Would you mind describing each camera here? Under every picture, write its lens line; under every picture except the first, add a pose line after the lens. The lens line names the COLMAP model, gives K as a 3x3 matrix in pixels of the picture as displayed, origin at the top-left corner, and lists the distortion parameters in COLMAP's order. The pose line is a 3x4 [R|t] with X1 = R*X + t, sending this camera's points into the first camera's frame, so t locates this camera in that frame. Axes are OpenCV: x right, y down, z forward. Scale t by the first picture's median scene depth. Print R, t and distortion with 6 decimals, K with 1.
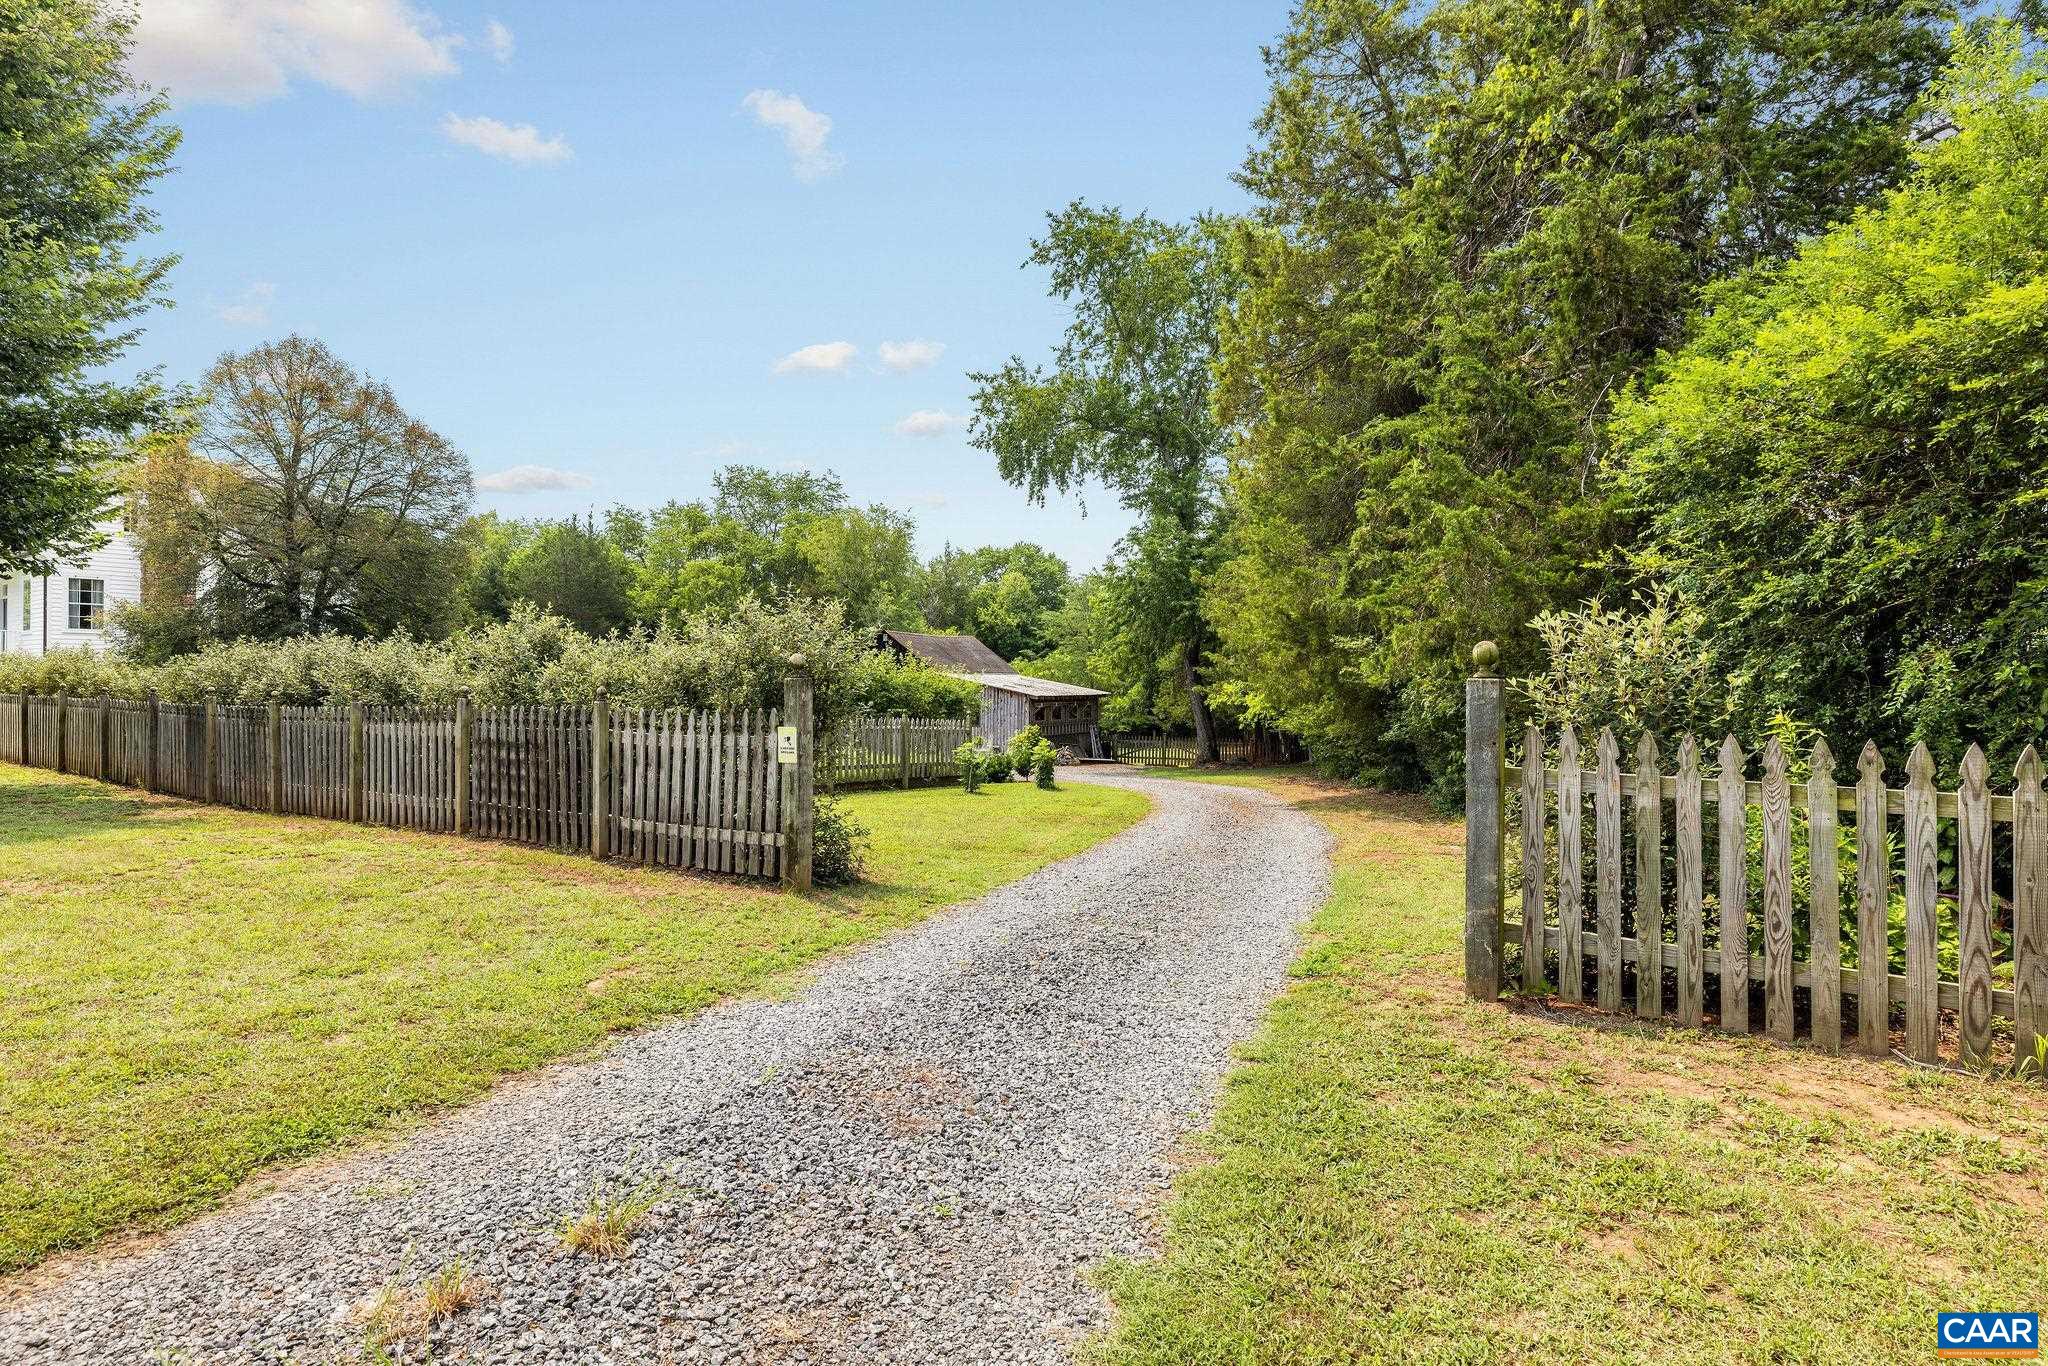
lens RADIAL K [[1058.1, 0, 1021.9], [0, 1058.1, 674.0], [0, 0, 1]] dist [-0.000904, -0.000015]
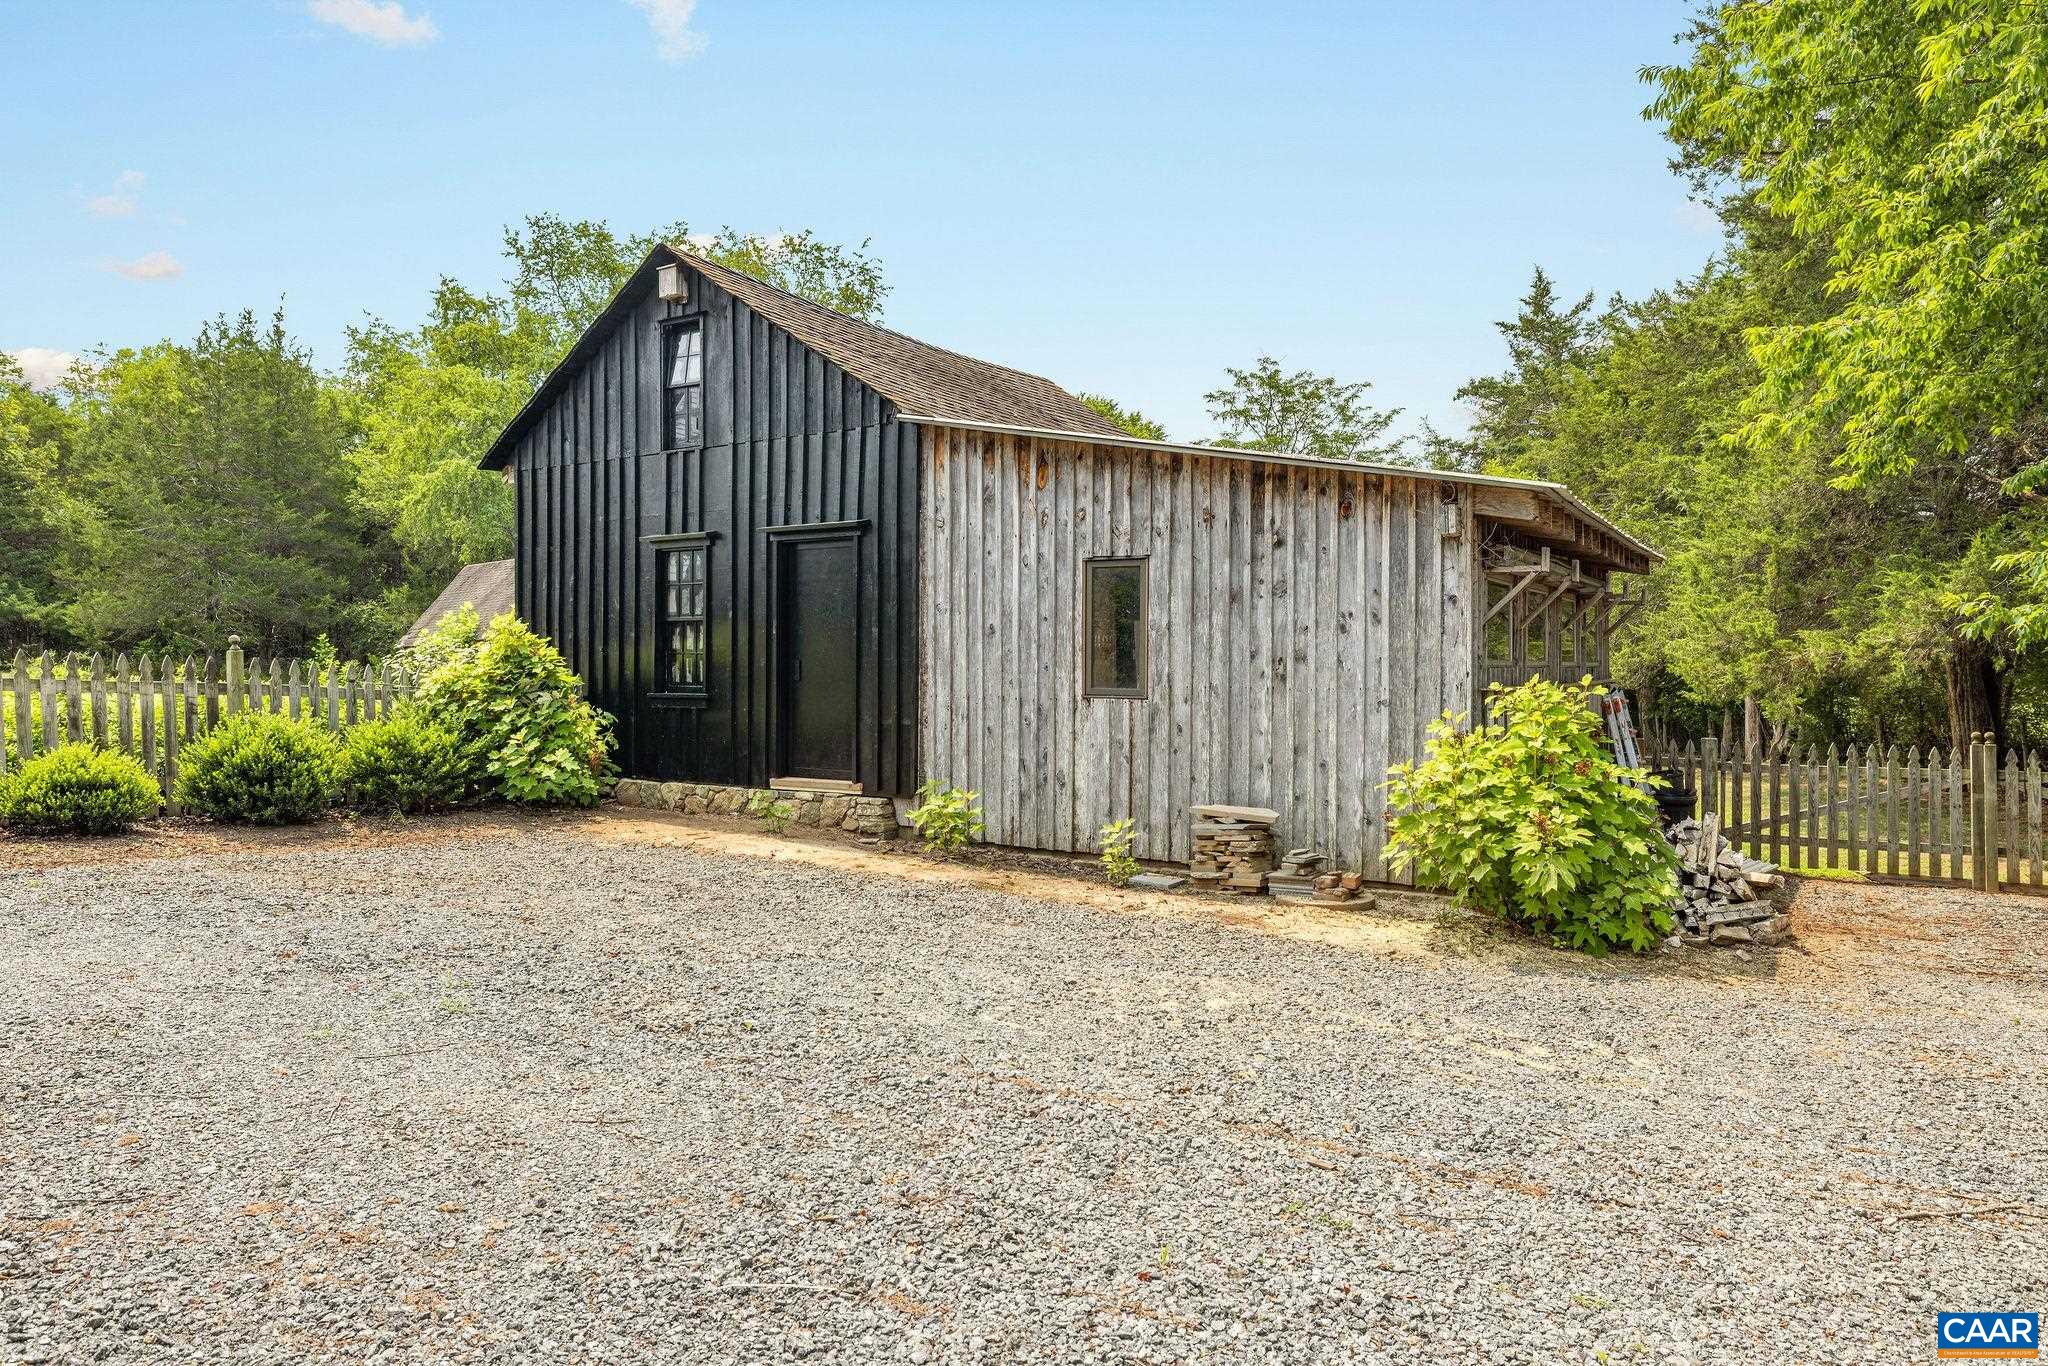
lens RADIAL K [[1325.1, 0, 978.2], [0, 1325.1, 647.9], [0, 0, 1]] dist [-0.000456, -0.000446]
pose [[0.998616, -0.001883, -0.052565, -0.025826], [0.001670, 0.999990, -0.004093, 0.021312], [0.052572, 0.004000, 0.998609, 0.384078]]
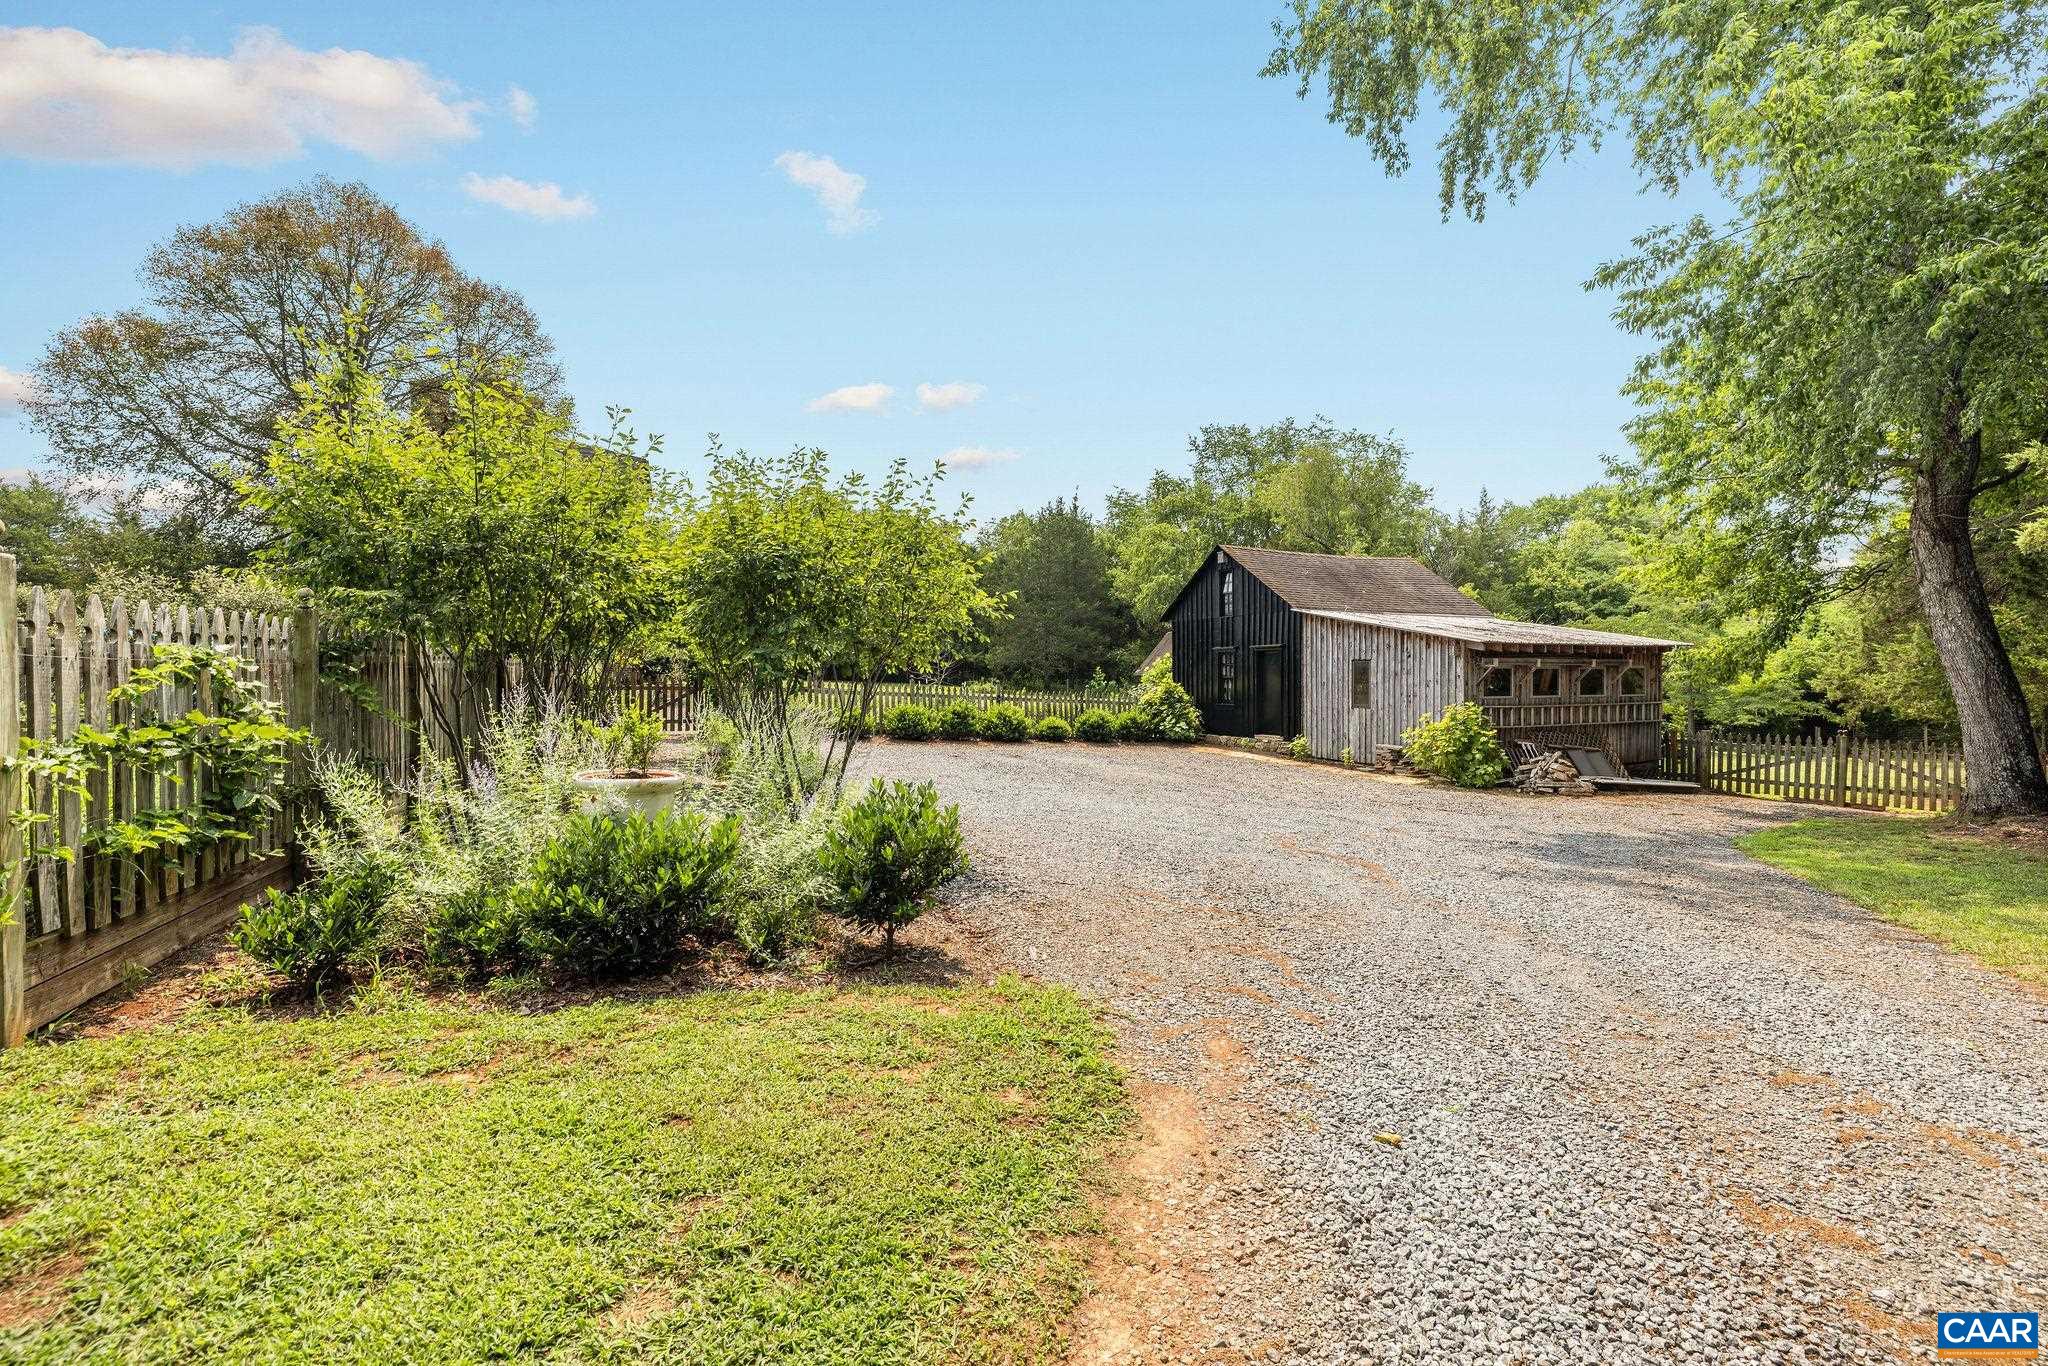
lens RADIAL K [[921.9, 0, 1023.1], [0, 921.9, 673.1], [0, 0, 1]] dist [0.011641, 0.000594]
pose [[0.832381, -0.006869, -0.554162, 0.035417], [0.008794, 0.999961, 0.000814, 0.015749], [0.554135, -0.005551, 0.832409, 0.264357]]
